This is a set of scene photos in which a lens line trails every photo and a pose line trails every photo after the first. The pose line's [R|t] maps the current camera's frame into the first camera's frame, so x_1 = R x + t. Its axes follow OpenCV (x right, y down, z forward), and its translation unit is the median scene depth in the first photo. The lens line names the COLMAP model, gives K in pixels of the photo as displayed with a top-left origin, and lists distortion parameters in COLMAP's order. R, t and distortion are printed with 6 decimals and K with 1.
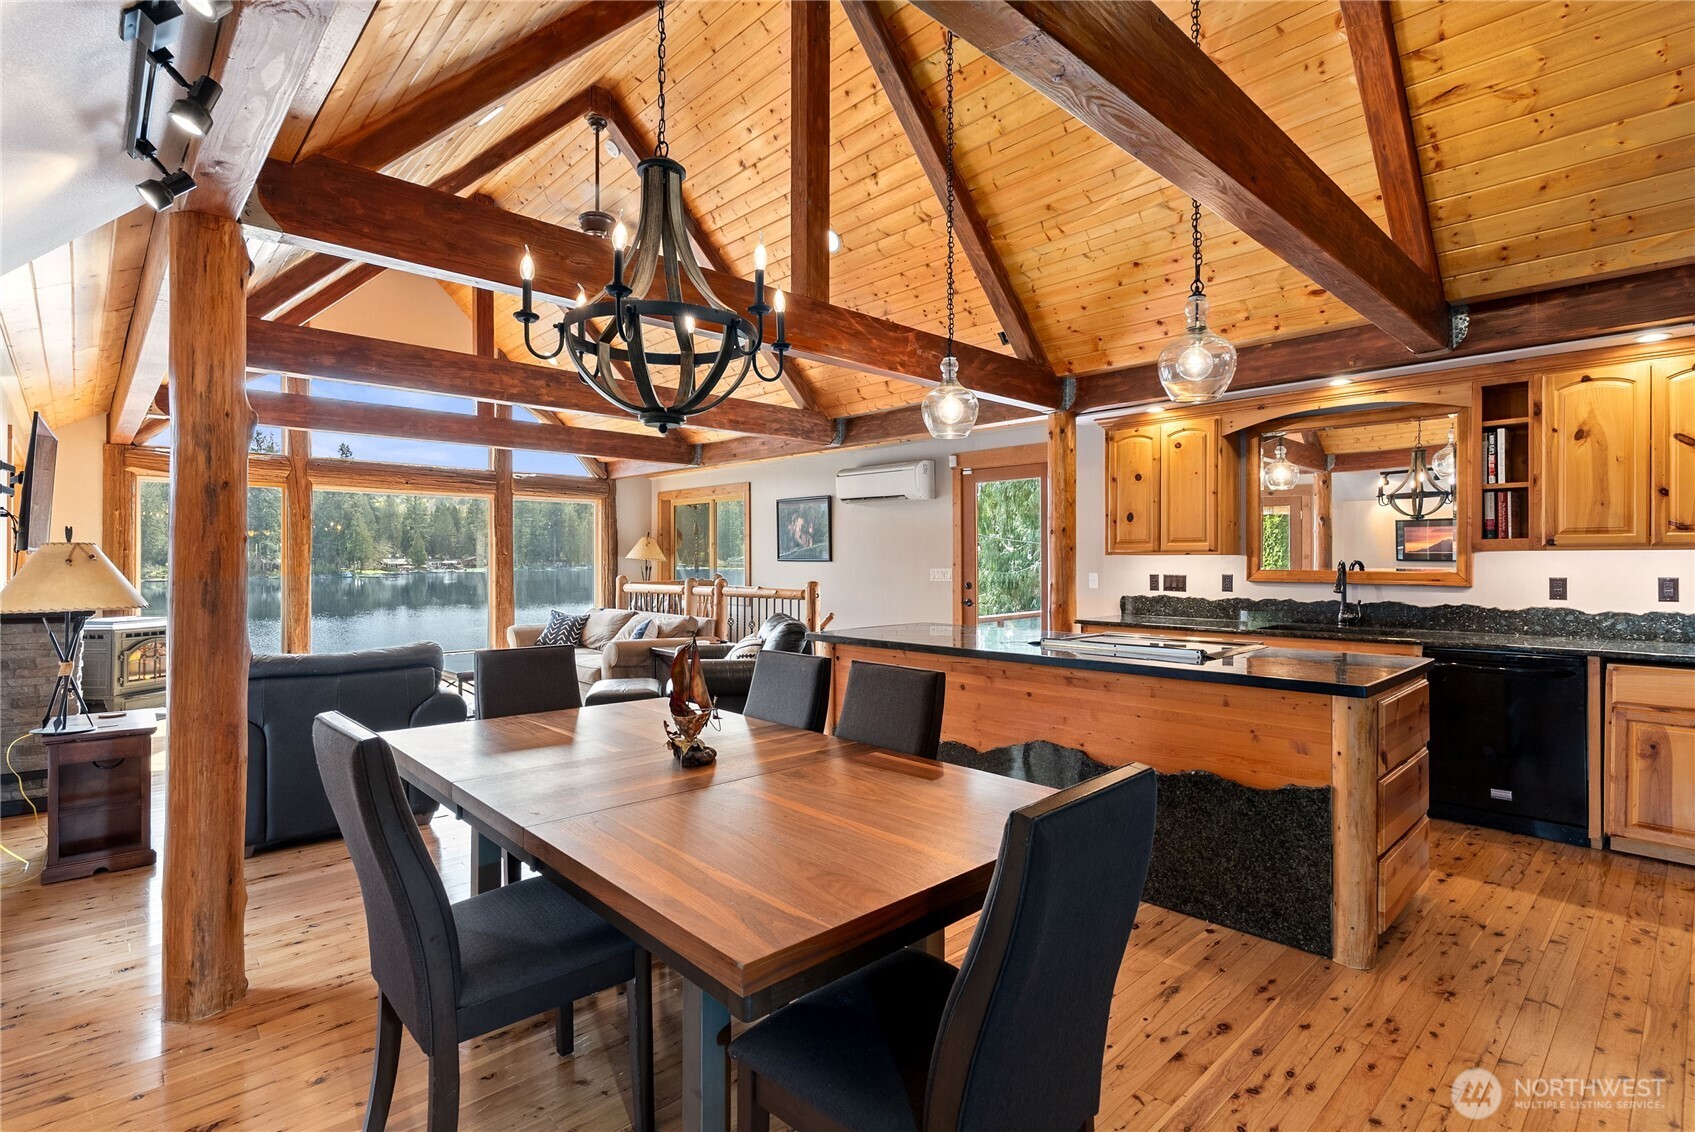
lens RADIAL K [[805.7, 0, 848.5], [0, 805.7, 558.1], [0, 0, 1]] dist [-0.000803, 0.000763]
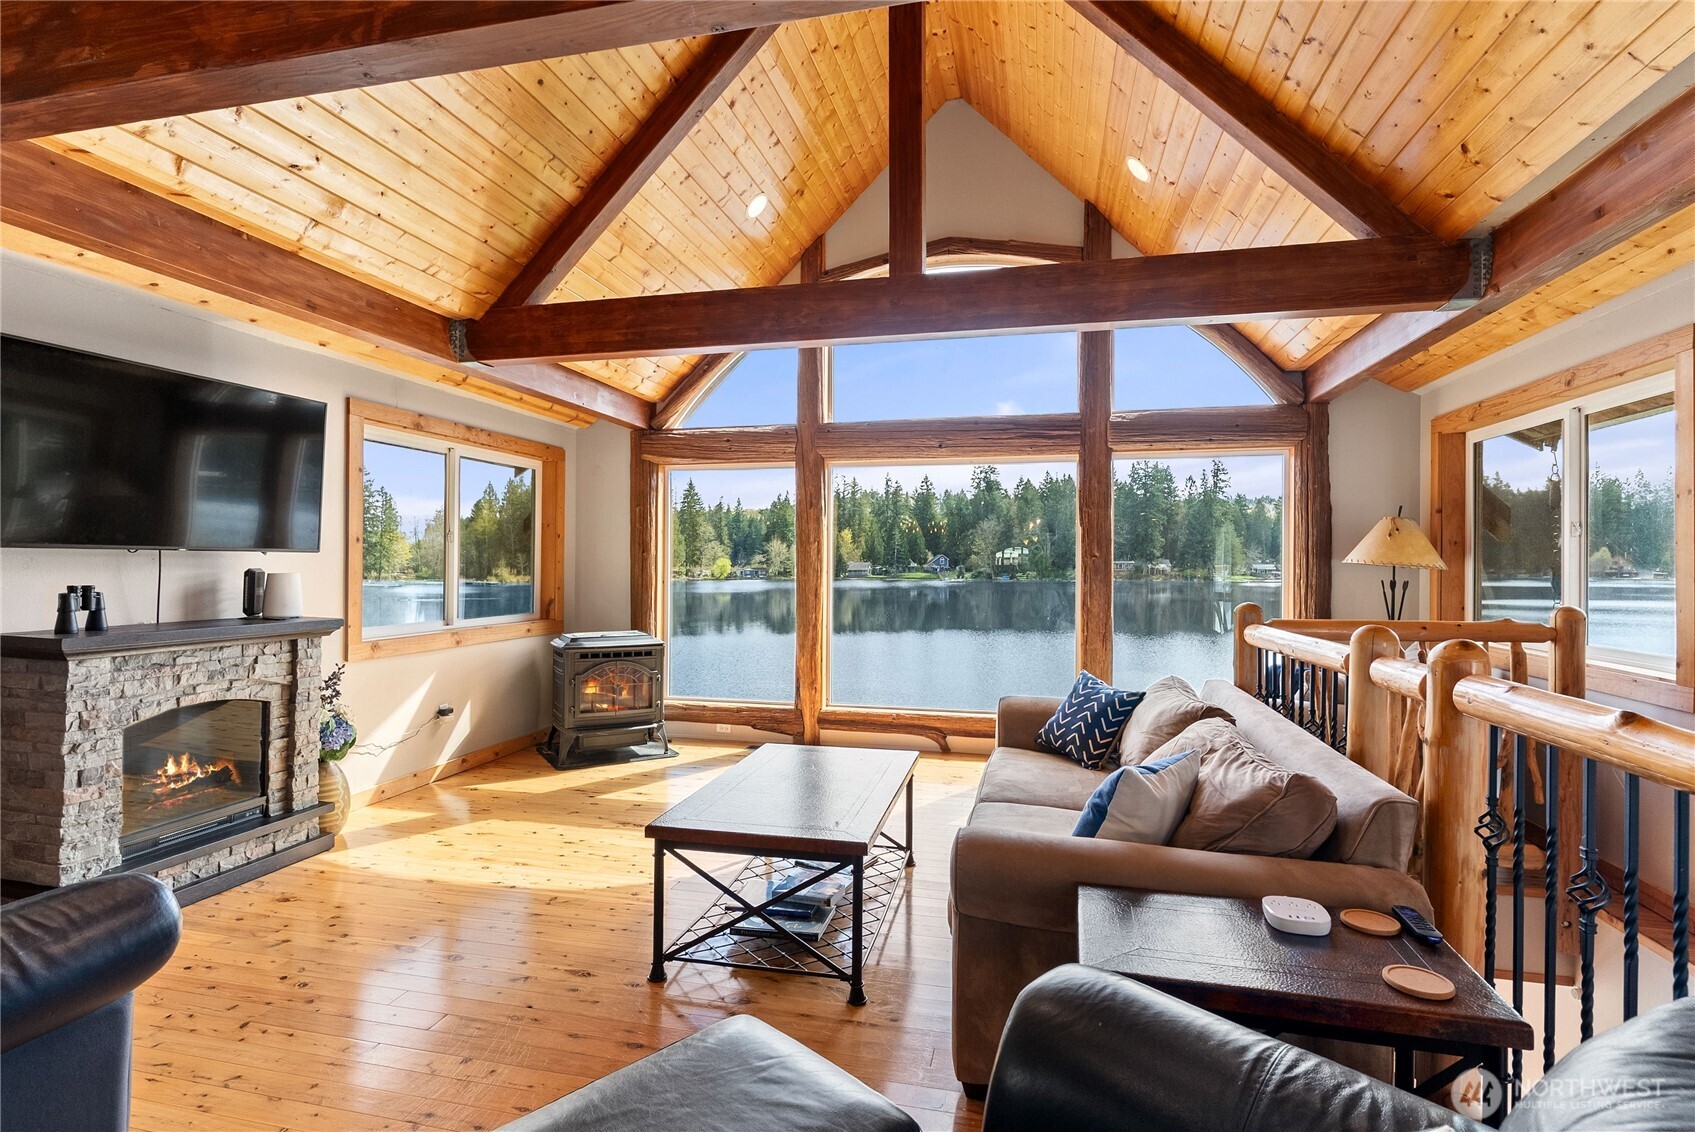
lens RADIAL K [[805.7, 0, 855.7], [0, 805.7, 562.4], [0, 0, 1]] dist [-0.000803, 0.000763]
pose [[0.550318, 0.000081, -0.834955, -0.041545], [-0.001841, 0.999998, -0.001117, 0.001165], [0.834953, 0.002152, 0.550317, 0.555698]]
